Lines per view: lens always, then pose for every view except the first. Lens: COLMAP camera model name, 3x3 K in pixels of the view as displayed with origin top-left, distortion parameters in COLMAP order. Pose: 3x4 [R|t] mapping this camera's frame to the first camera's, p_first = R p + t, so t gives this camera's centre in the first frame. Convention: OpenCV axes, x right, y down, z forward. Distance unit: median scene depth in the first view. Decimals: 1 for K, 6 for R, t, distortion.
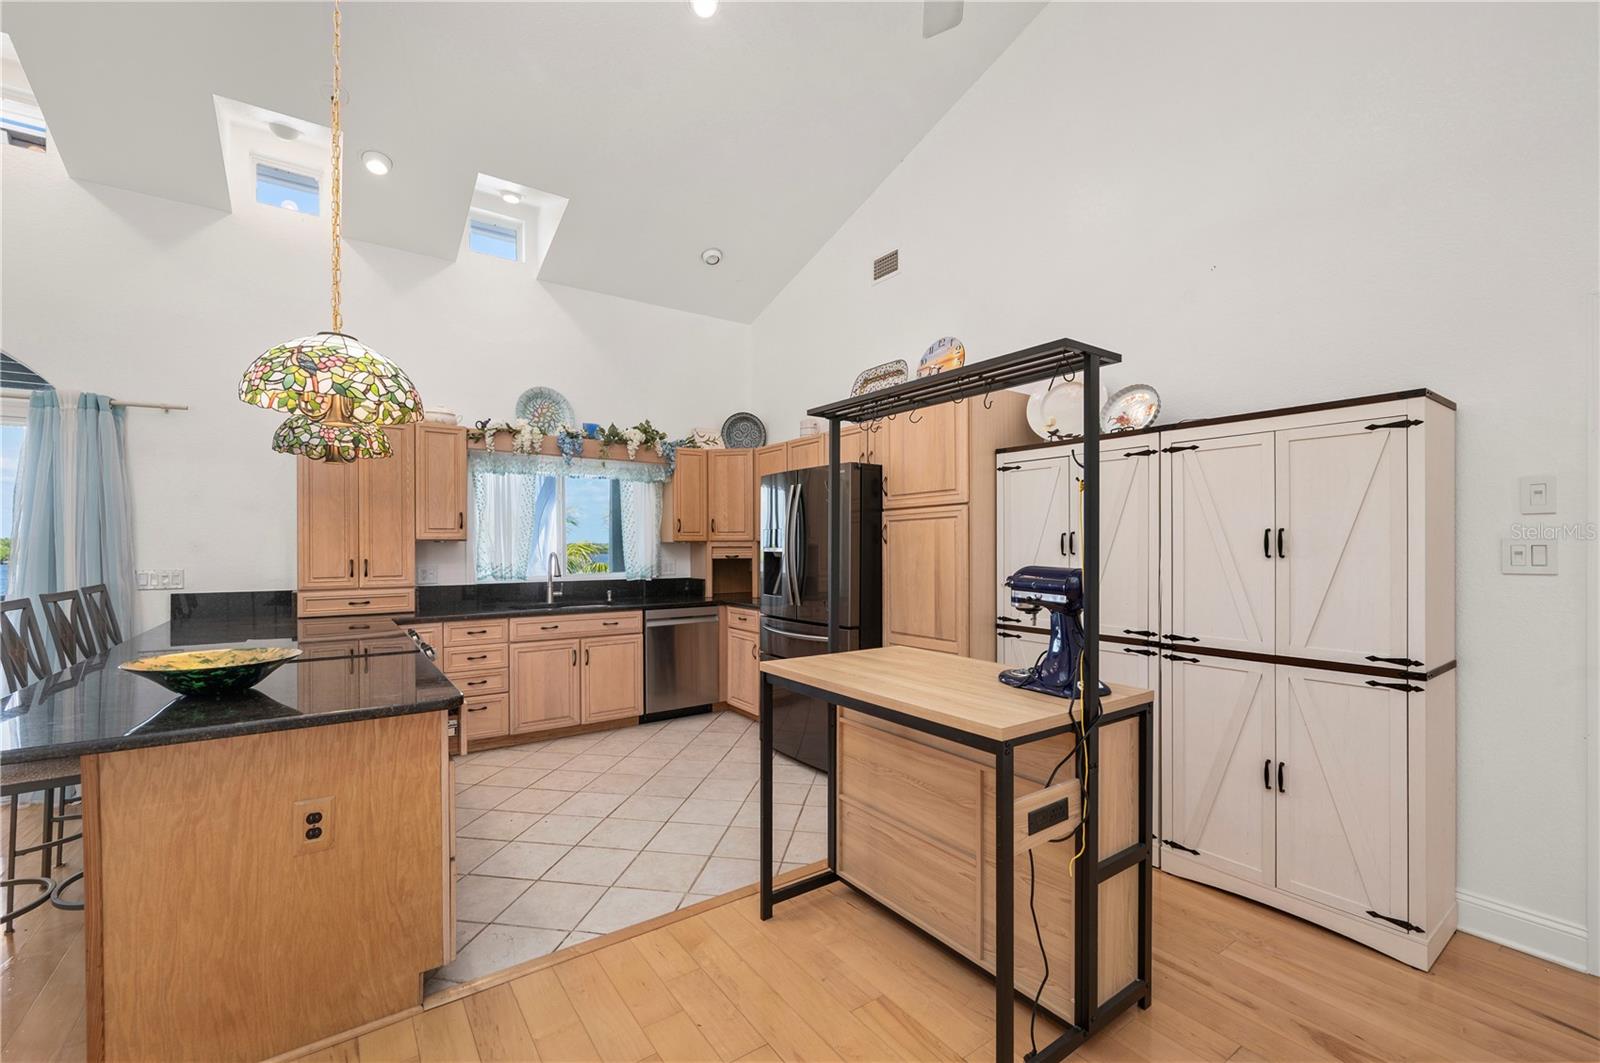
lens RADIAL K [[662.9, 0, 799.5], [0, 662.9, 546.8], [0, 0, 1]] dist [-0.001872, 0.000283]
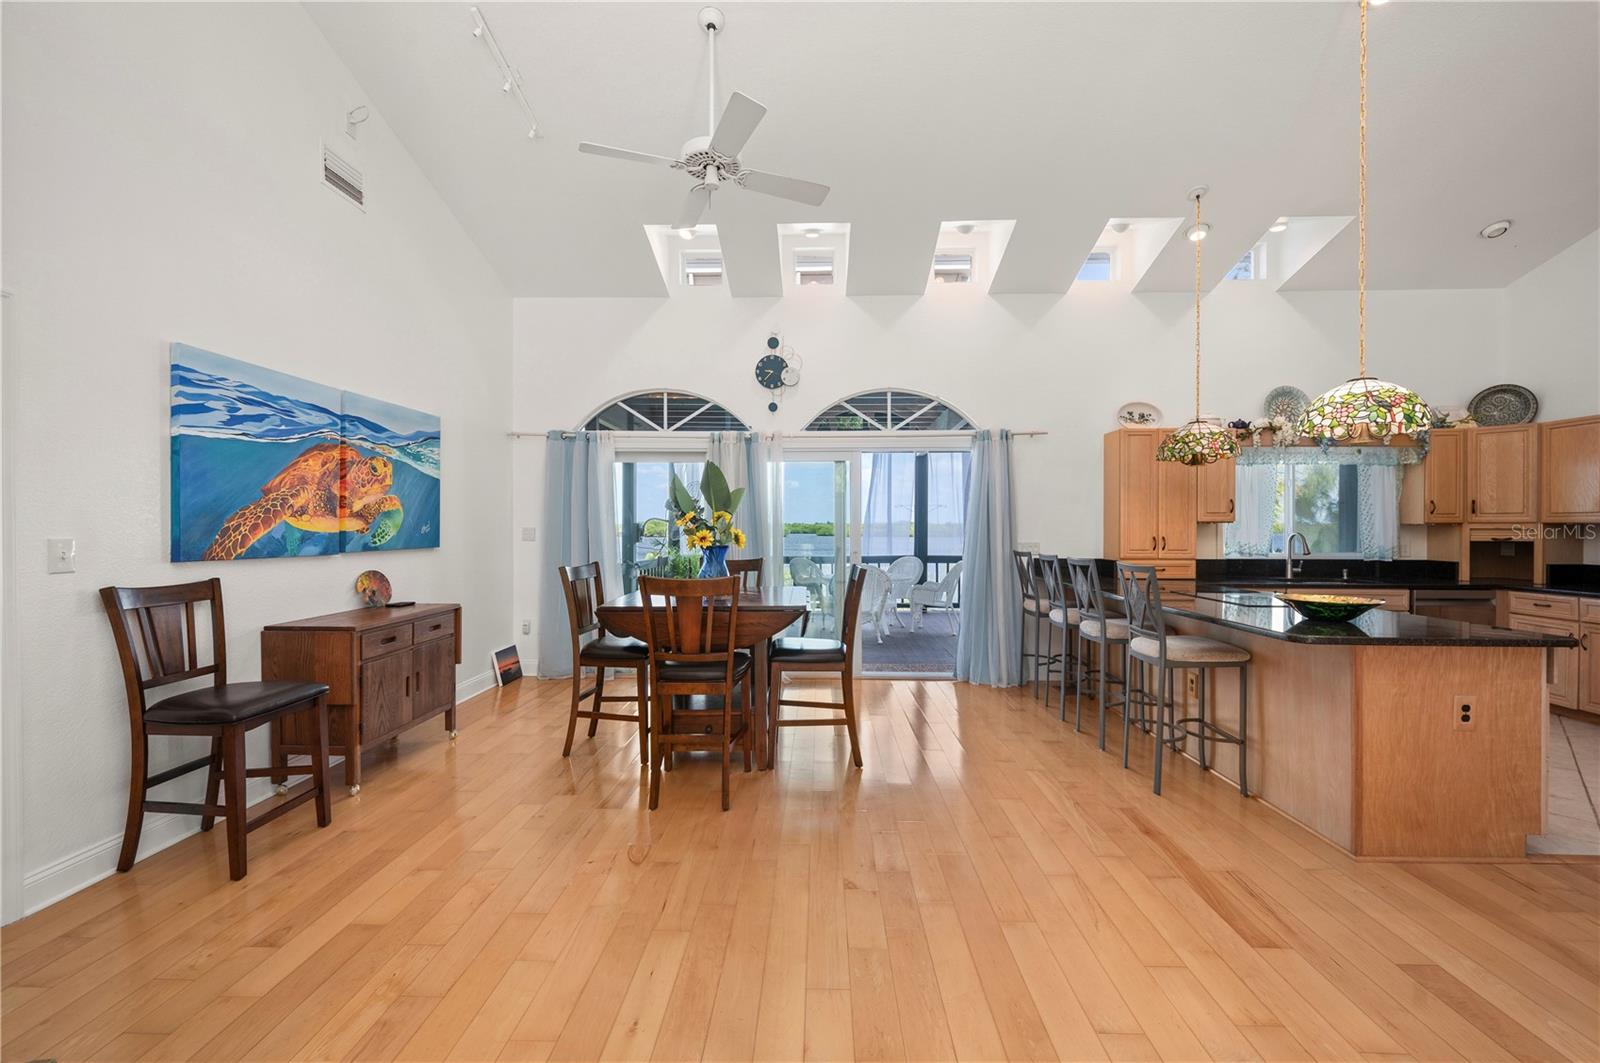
lens RADIAL K [[662.9, 0, 797.5], [0, 662.9, 527.5], [0, 0, 1]] dist [-0.001872, 0.000283]
pose [[0.795924, 0.004531, -0.605379, -0.411294], [-0.004490, 0.999989, 0.001582, 0.001487], [0.605379, 0.001459, 0.795936, -0.444633]]
